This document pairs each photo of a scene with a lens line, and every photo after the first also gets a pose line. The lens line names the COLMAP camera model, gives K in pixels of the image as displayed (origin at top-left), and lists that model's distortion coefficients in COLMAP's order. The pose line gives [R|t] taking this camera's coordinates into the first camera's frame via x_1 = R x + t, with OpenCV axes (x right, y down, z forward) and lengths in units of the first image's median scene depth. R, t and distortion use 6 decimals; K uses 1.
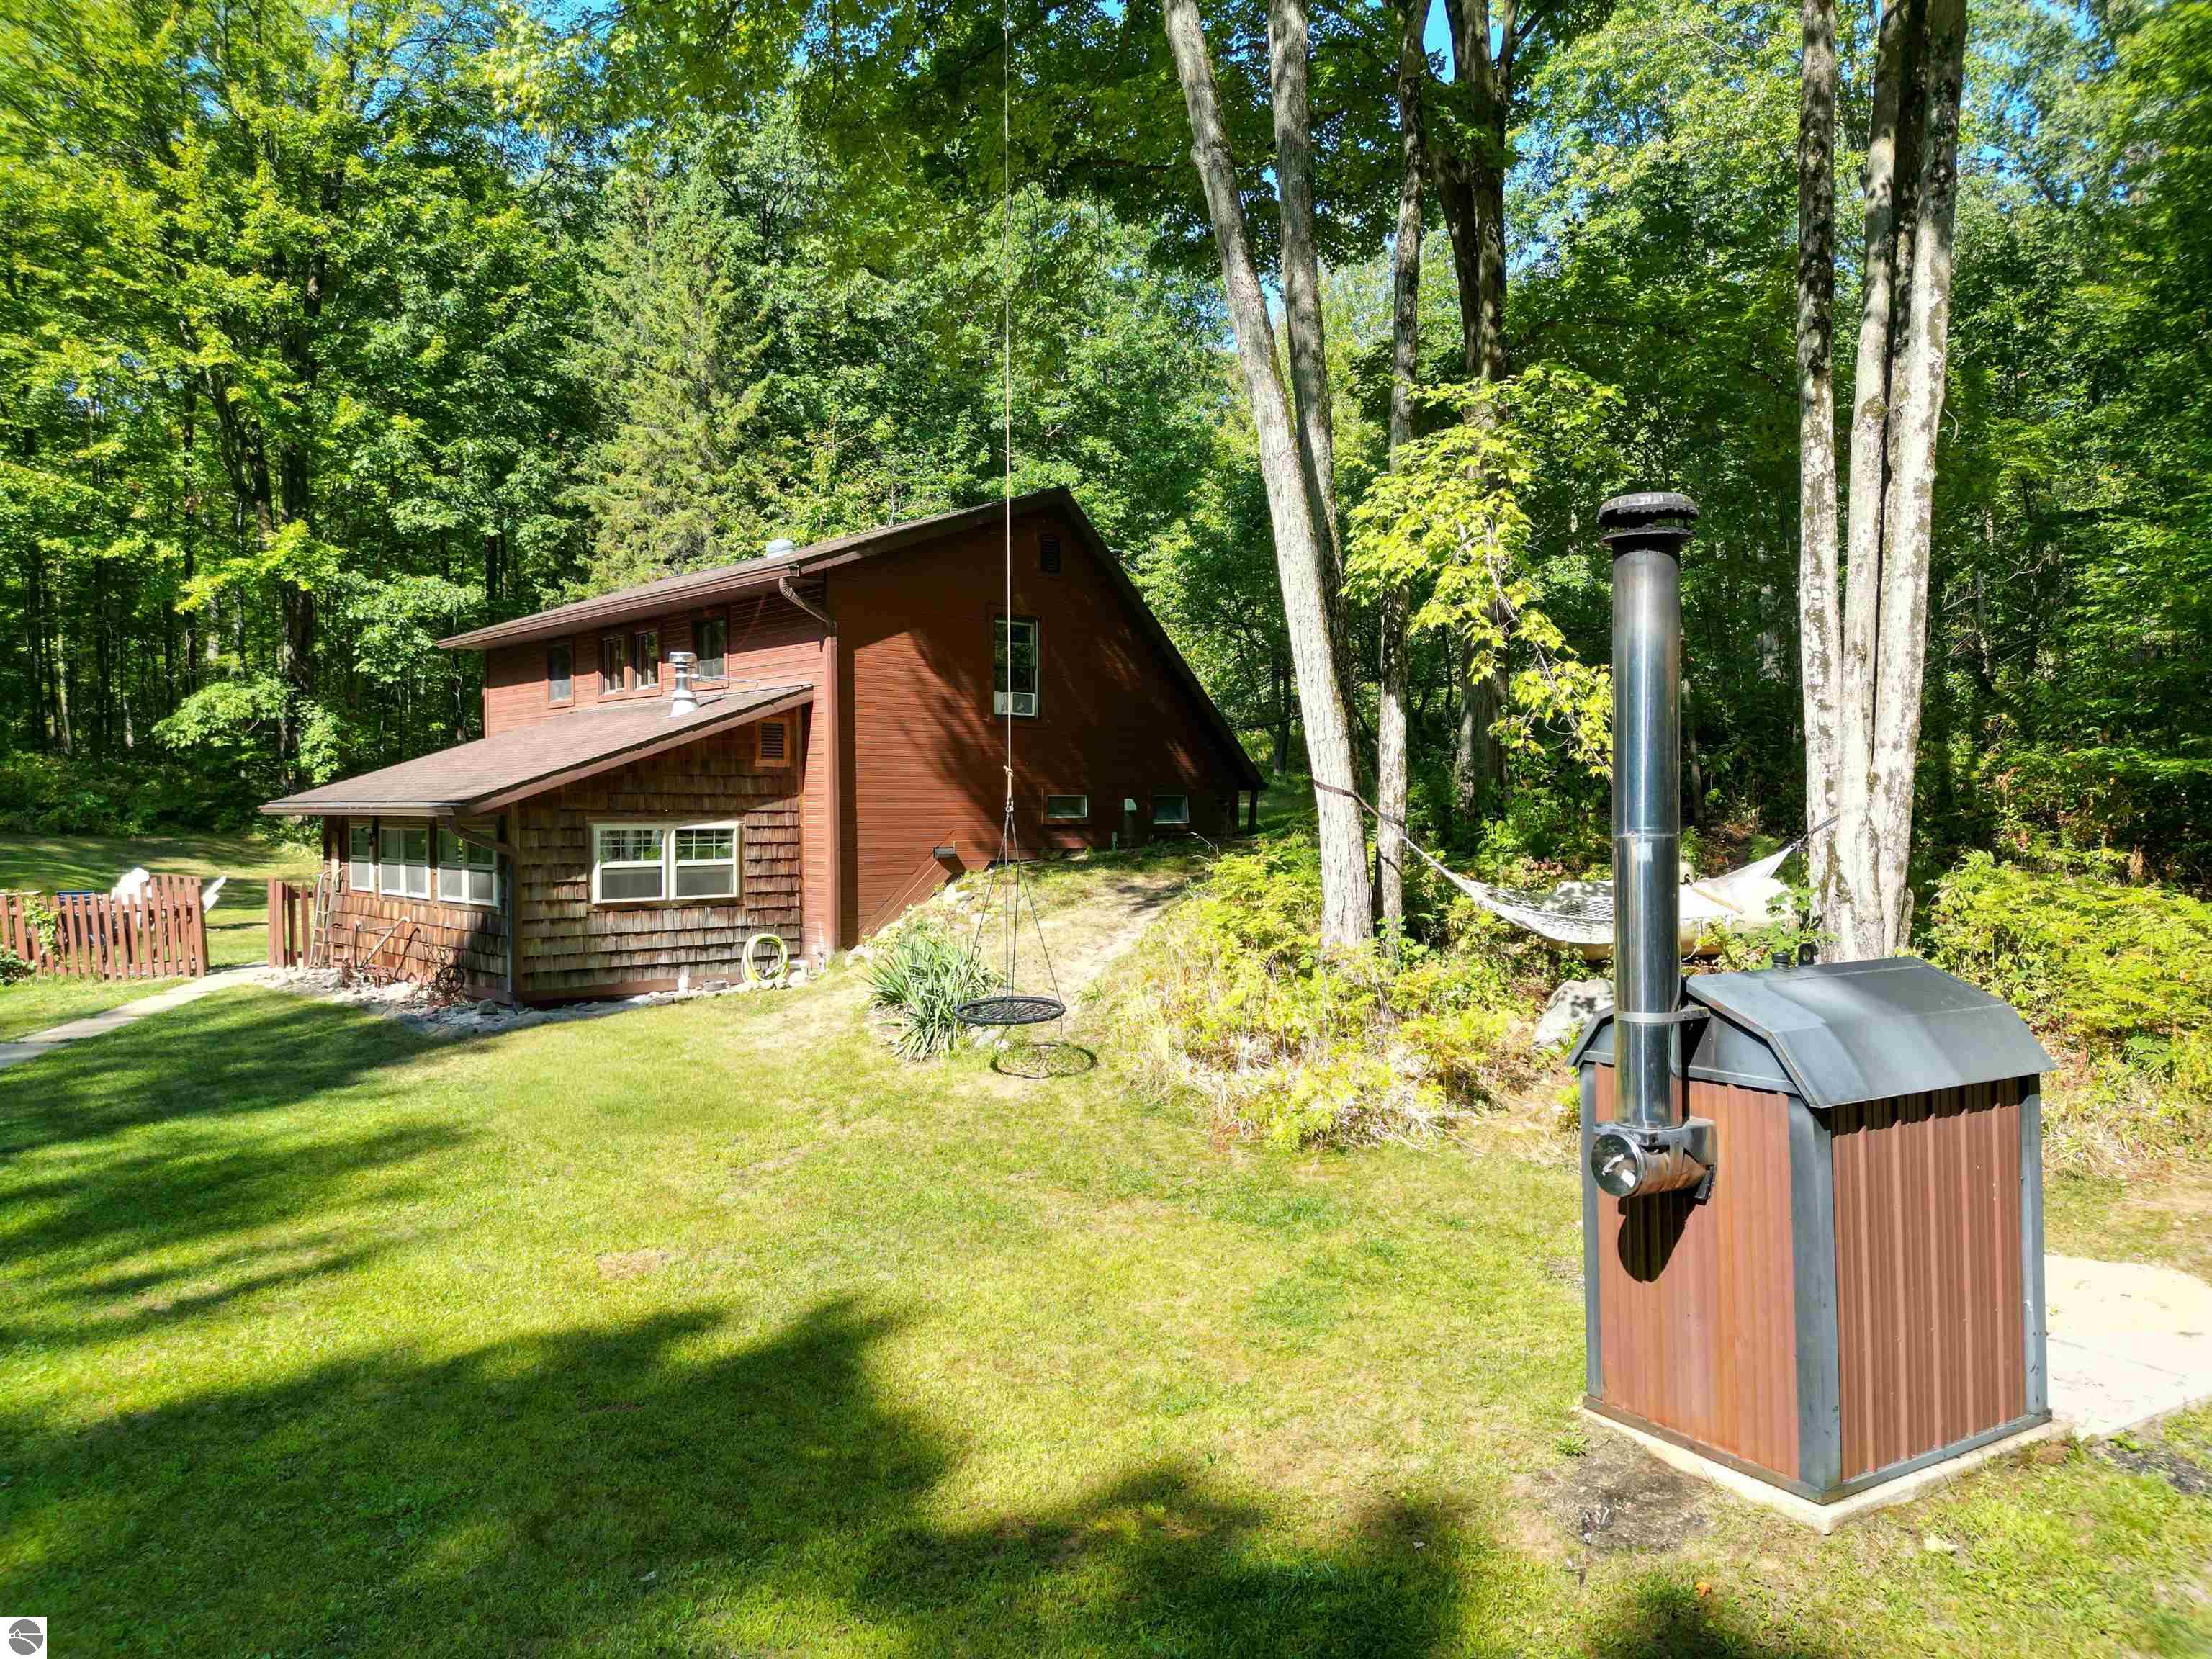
lens RADIAL K [[1539.4, 0, 1188.7], [0, 1539.4, 834.3], [0, 0, 1]] dist [0.058367, -0.055421]
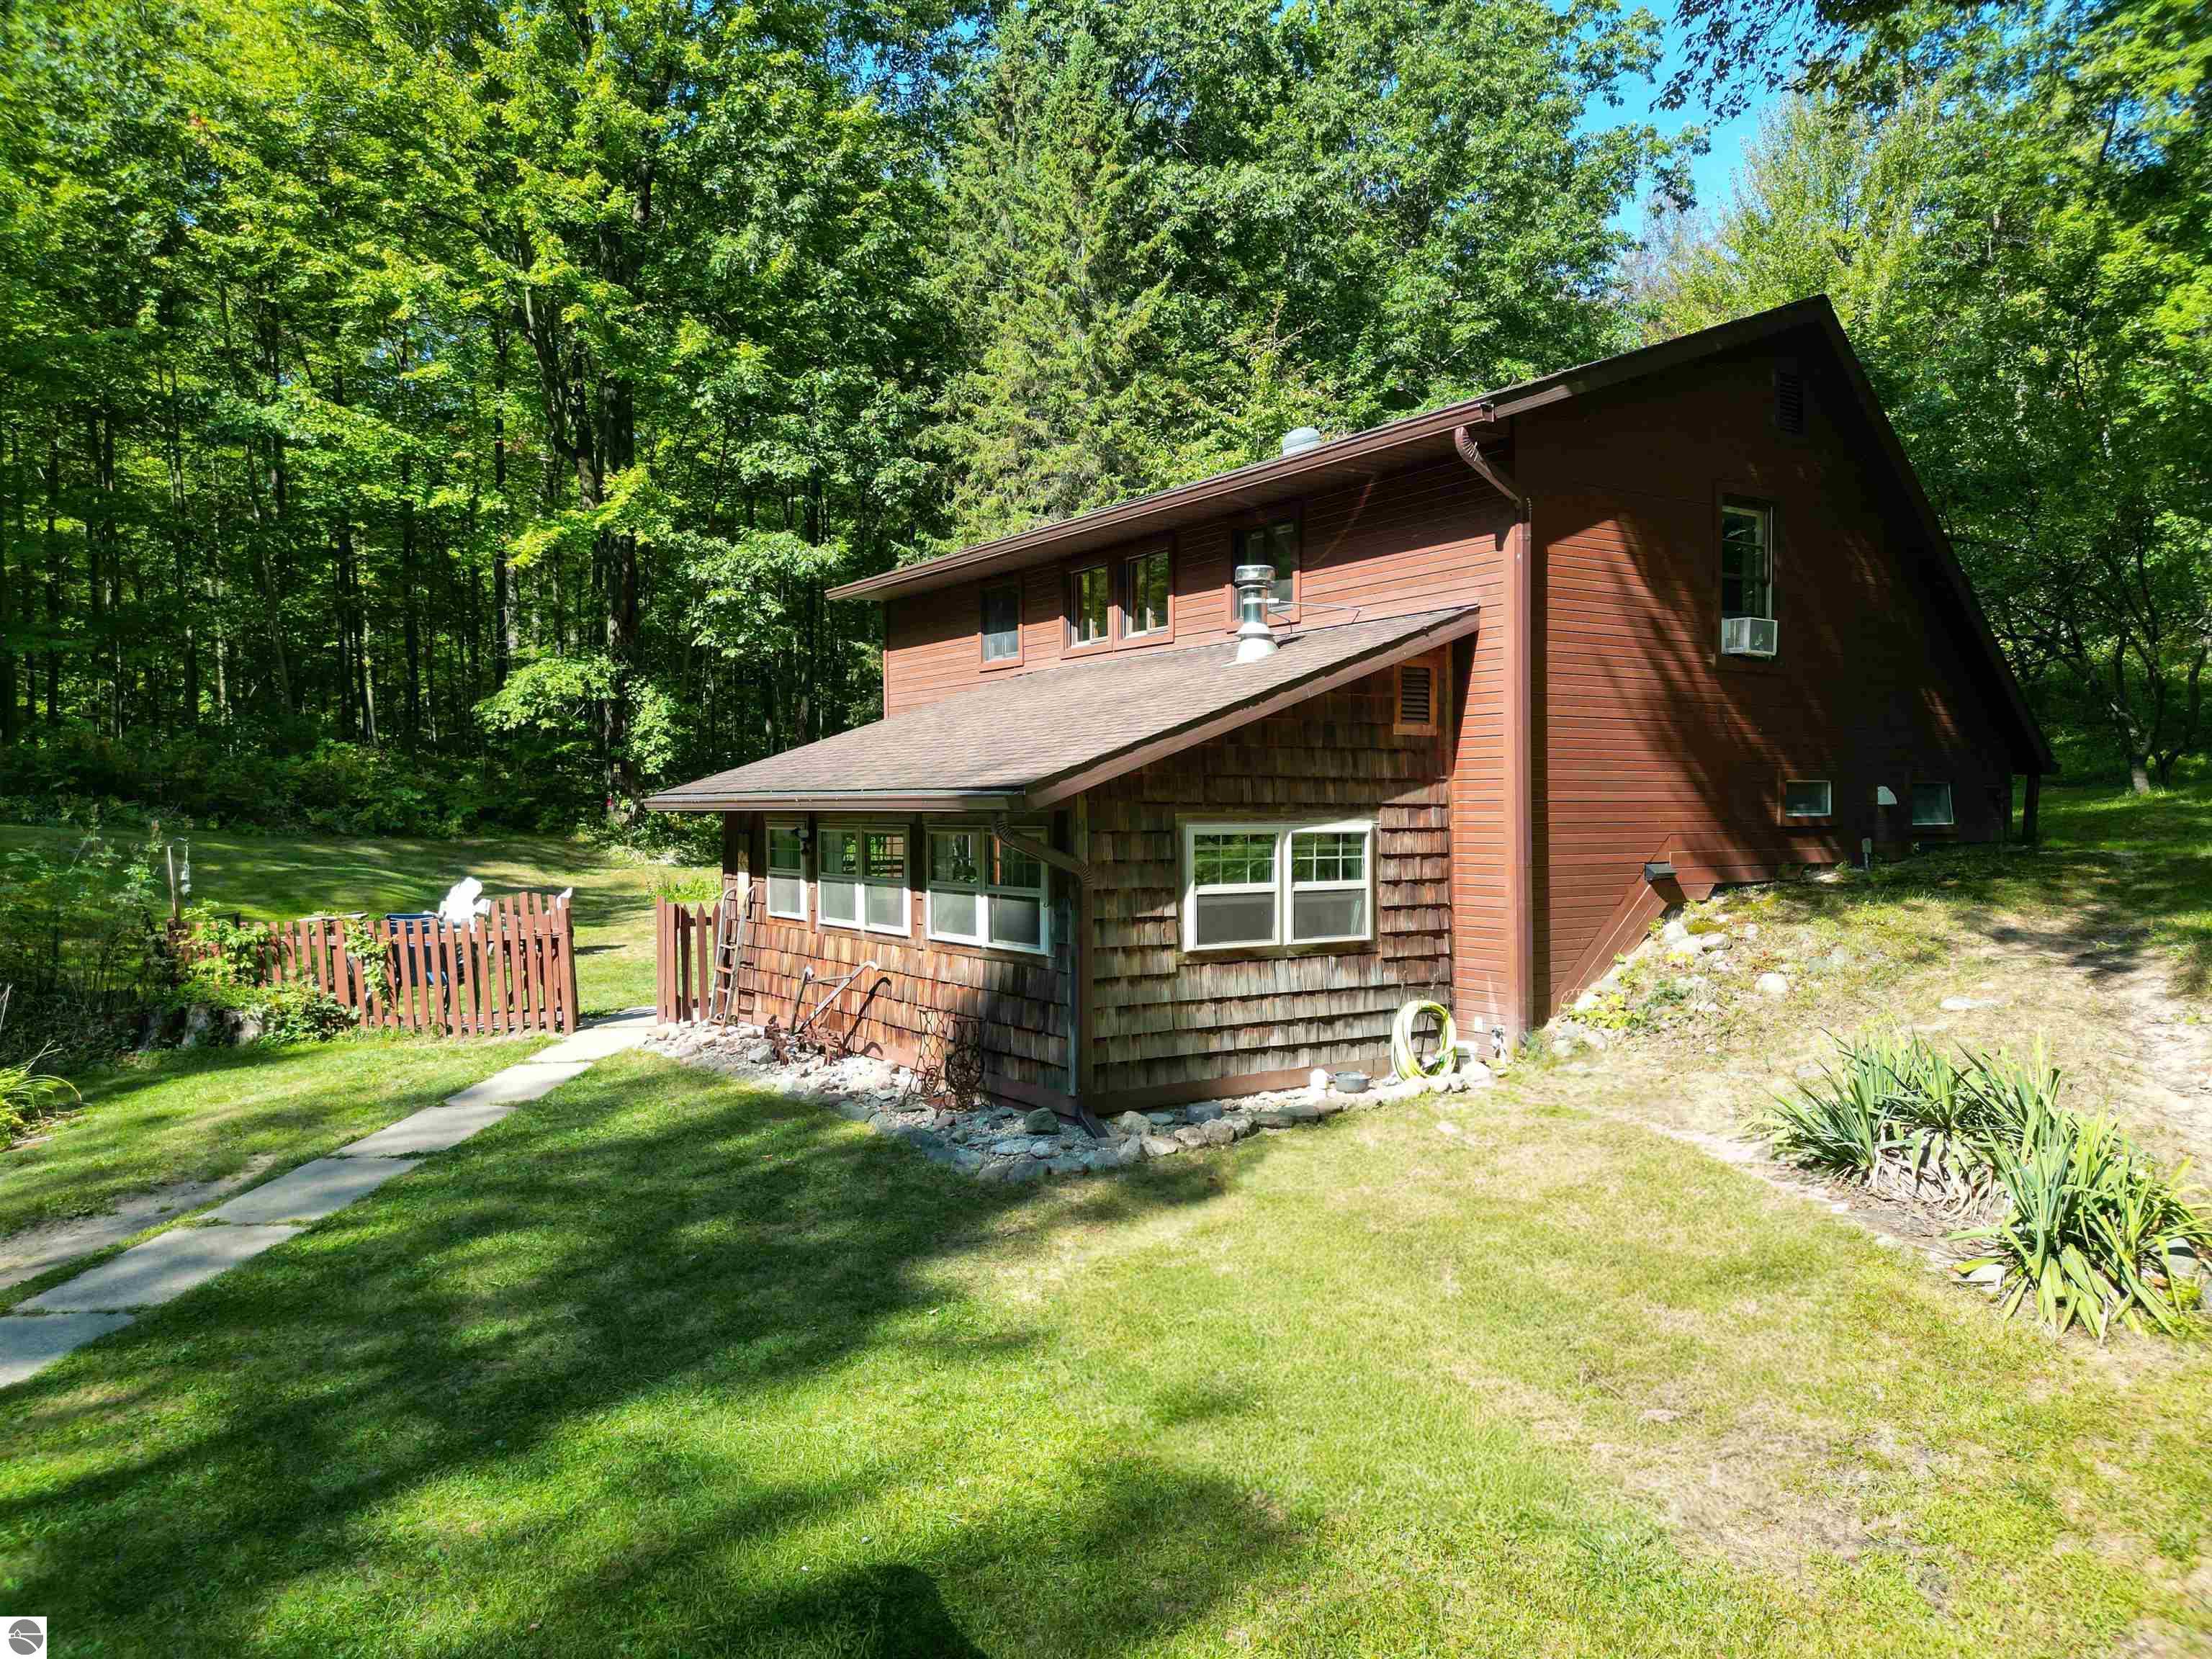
lens RADIAL K [[1539.4, 0, 1188.7], [0, 1539.4, 834.3], [0, 0, 1]] dist [0.058367, -0.055421]
pose [[0.990802, 0.003399, -0.135279, -0.191126], [-0.003508, 0.999994, -0.000568, -0.001416], [0.135276, 0.001037, 0.990807, 0.246976]]
